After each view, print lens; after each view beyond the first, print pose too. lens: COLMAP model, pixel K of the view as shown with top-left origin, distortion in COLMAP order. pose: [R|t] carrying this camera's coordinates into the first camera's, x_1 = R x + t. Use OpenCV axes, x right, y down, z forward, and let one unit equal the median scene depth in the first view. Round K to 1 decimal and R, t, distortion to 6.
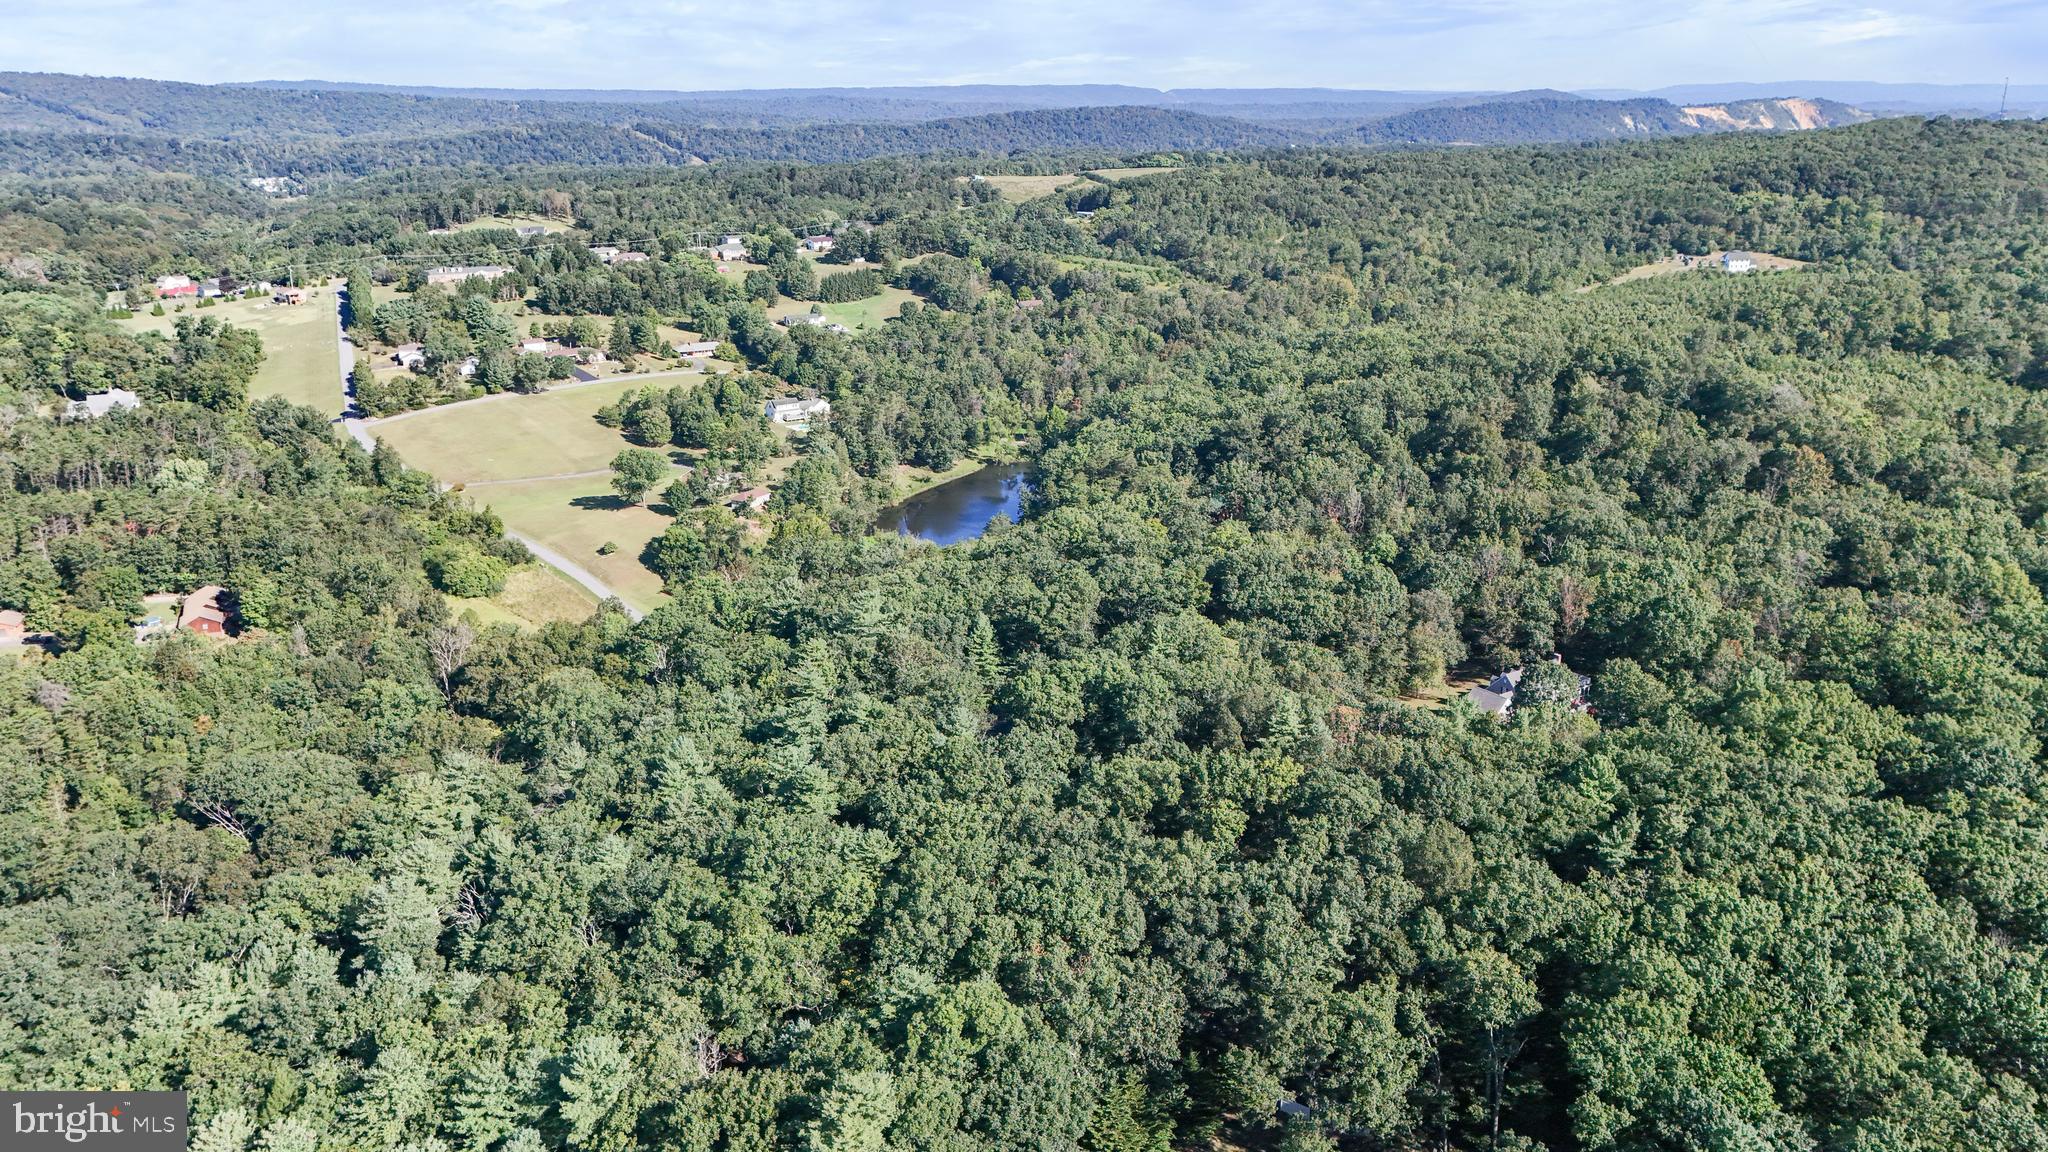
lens RADIAL K [[1502.0, 0, 1026.4], [0, 1502.0, 593.3], [0, 0, 1]] dist [0.071381, -0.066279]
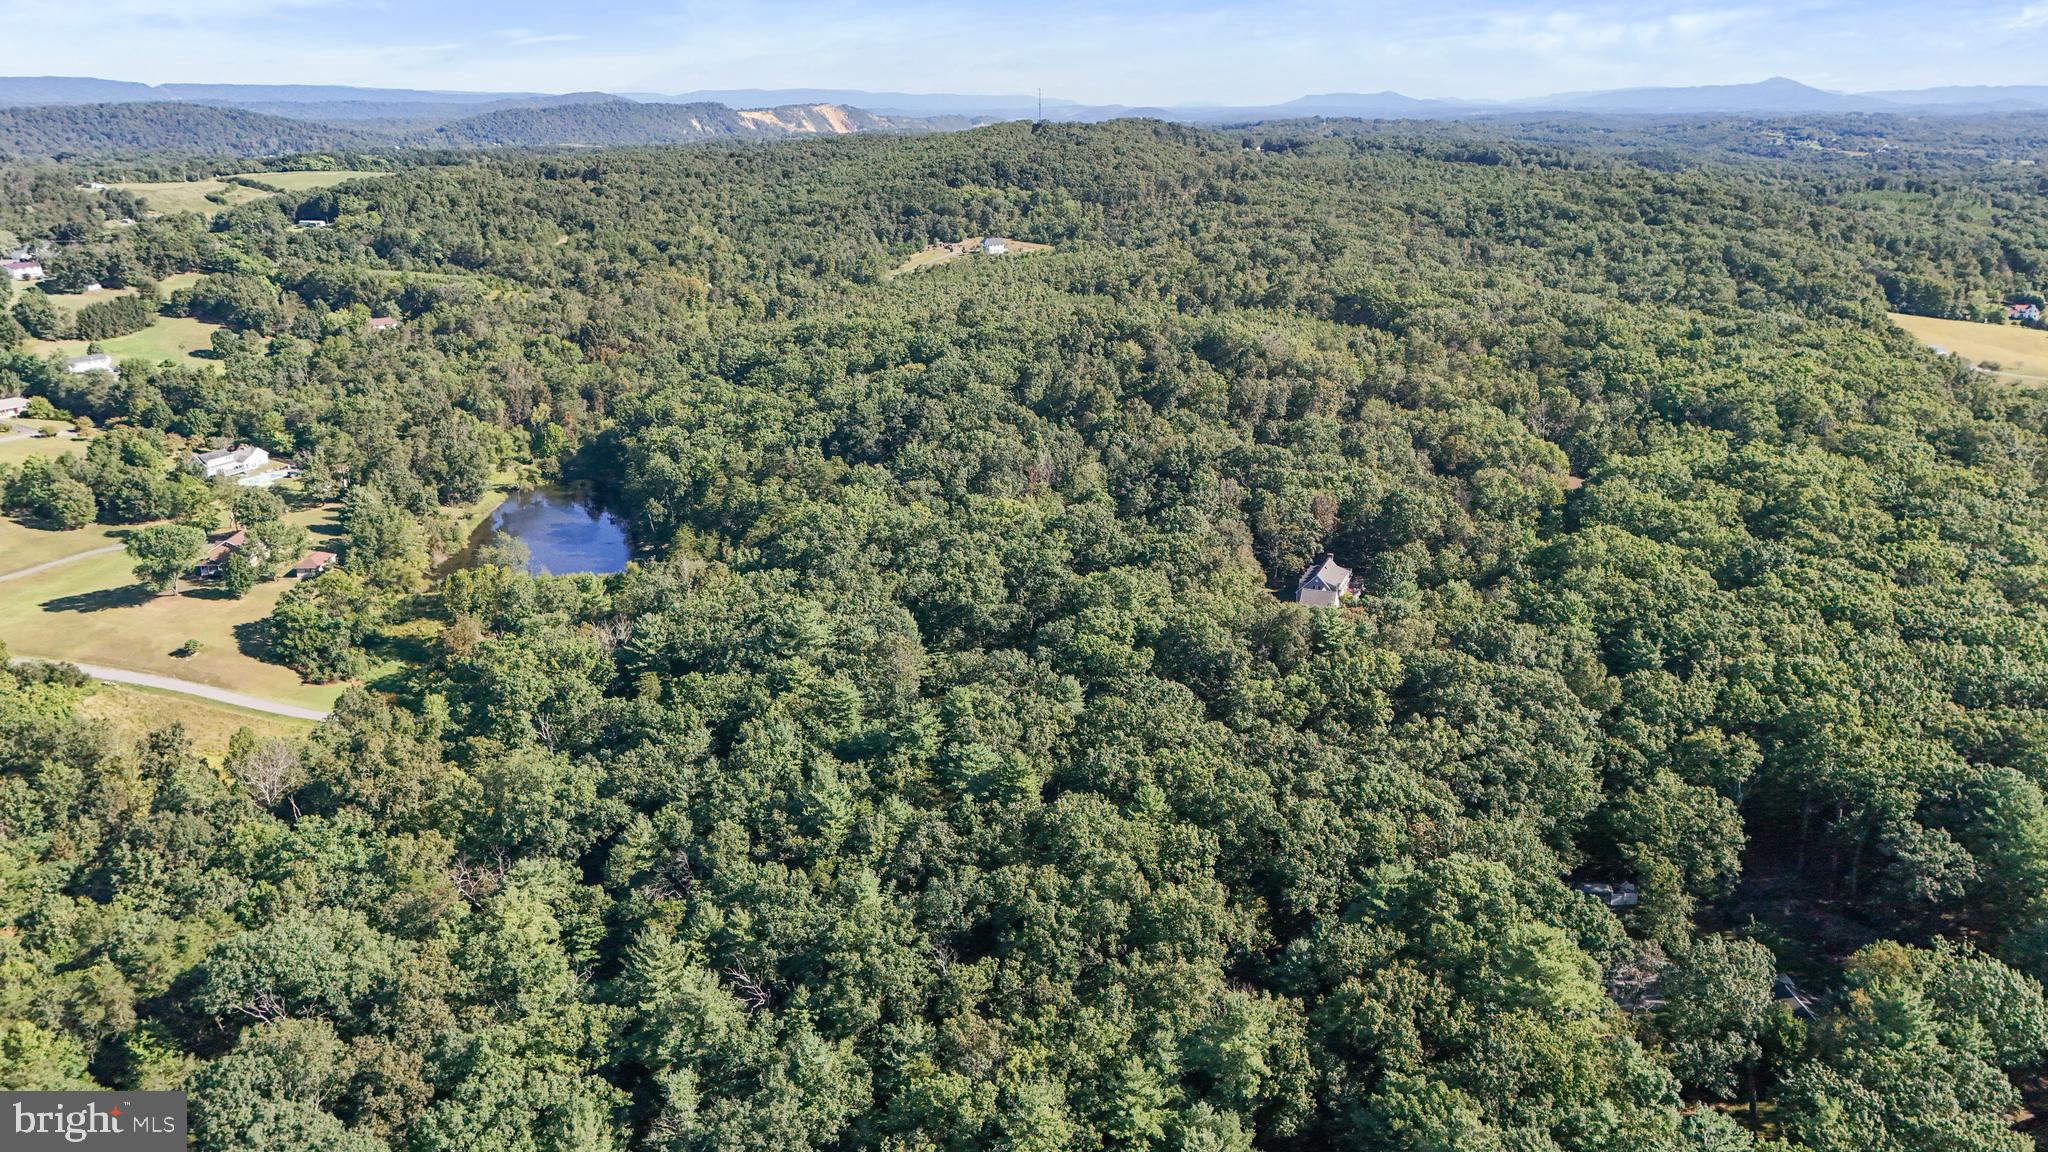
lens RADIAL K [[1502.0, 0, 1032.0], [0, 1502.0, 572.4], [0, 0, 1]] dist [0.071381, -0.066279]
pose [[0.825693, -0.166064, 0.539123, -0.099754], [0.173324, 0.984144, 0.037687, -0.006511], [-0.536833, 0.062325, 0.841384, 0.020396]]
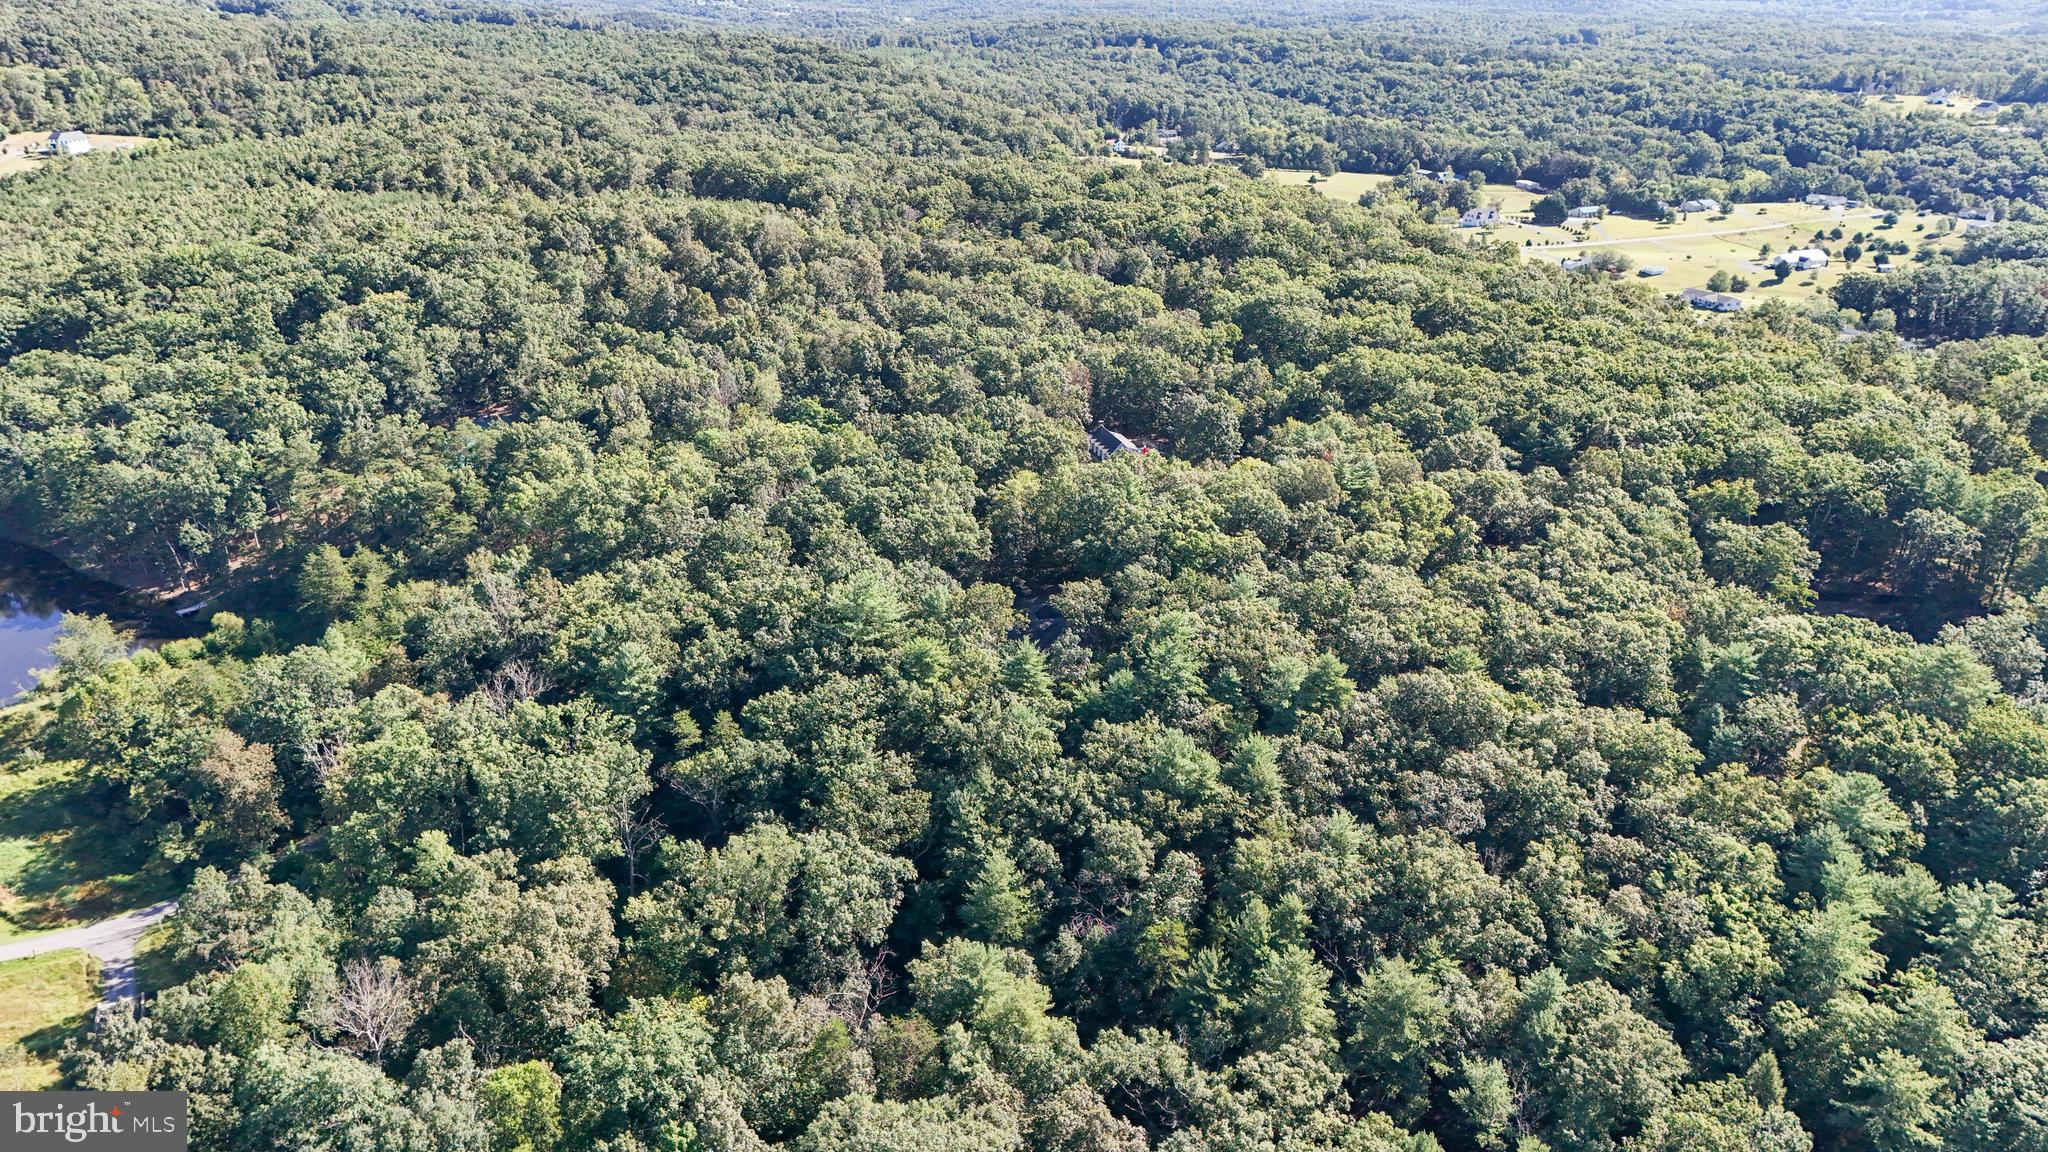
lens RADIAL K [[1502.0, 0, 1033.2], [0, 1502.0, 577.4], [0, 0, 1]] dist [0.071381, -0.066279]
pose [[0.277472, -0.360706, 0.890450, -0.157987], [0.296599, 0.913731, 0.277714, -0.039199], [-0.913805, 0.187049, 0.360519, 0.123088]]
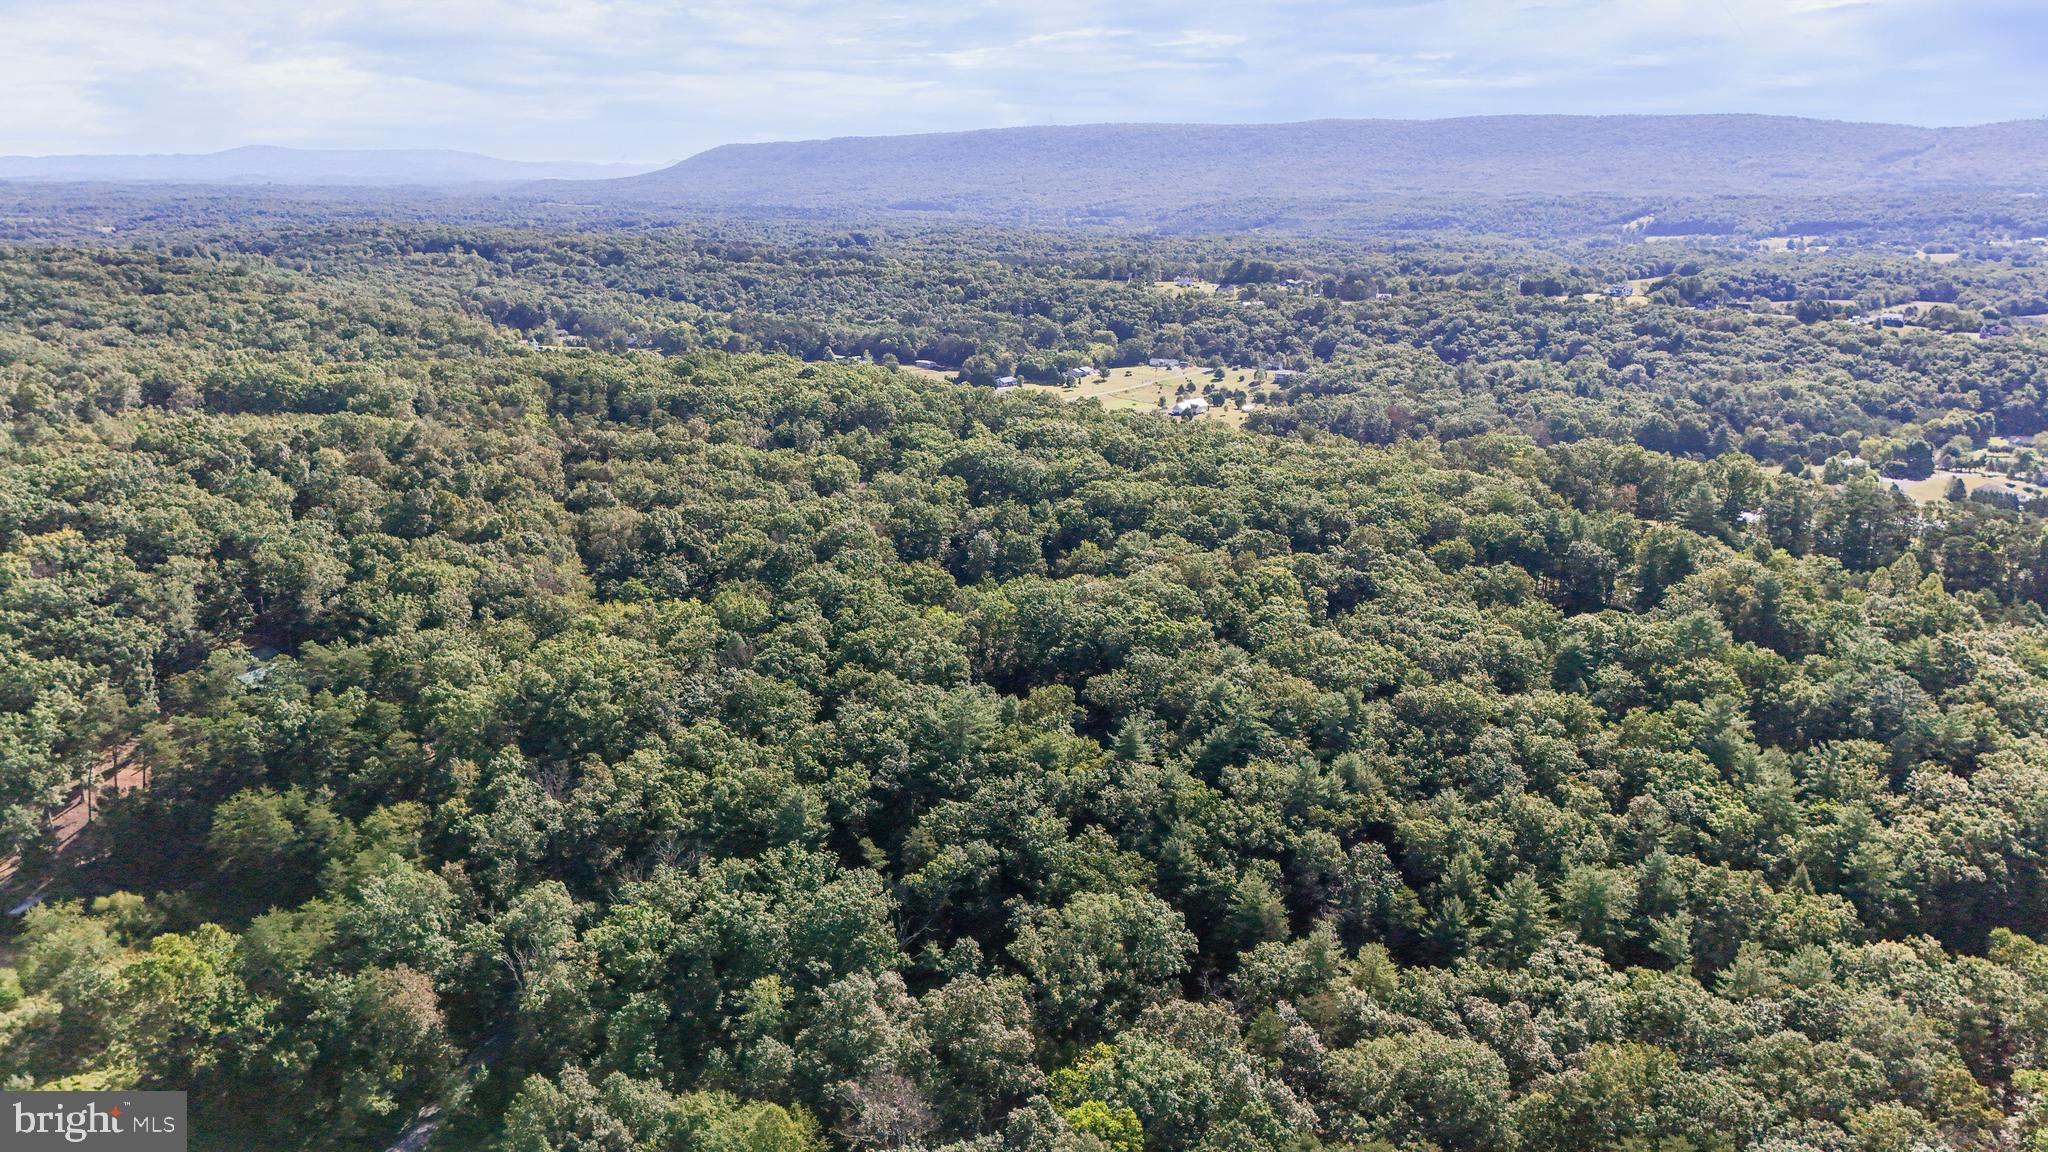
lens RADIAL K [[1502.0, 0, 1043.3], [0, 1502.0, 562.0], [0, 0, 1]] dist [0.071381, -0.066279]
pose [[-0.217211, -0.242442, 0.945538, -0.187812], [0.299464, 0.905402, 0.300945, -0.065364], [-0.929053, 0.348523, -0.124061, 0.204450]]
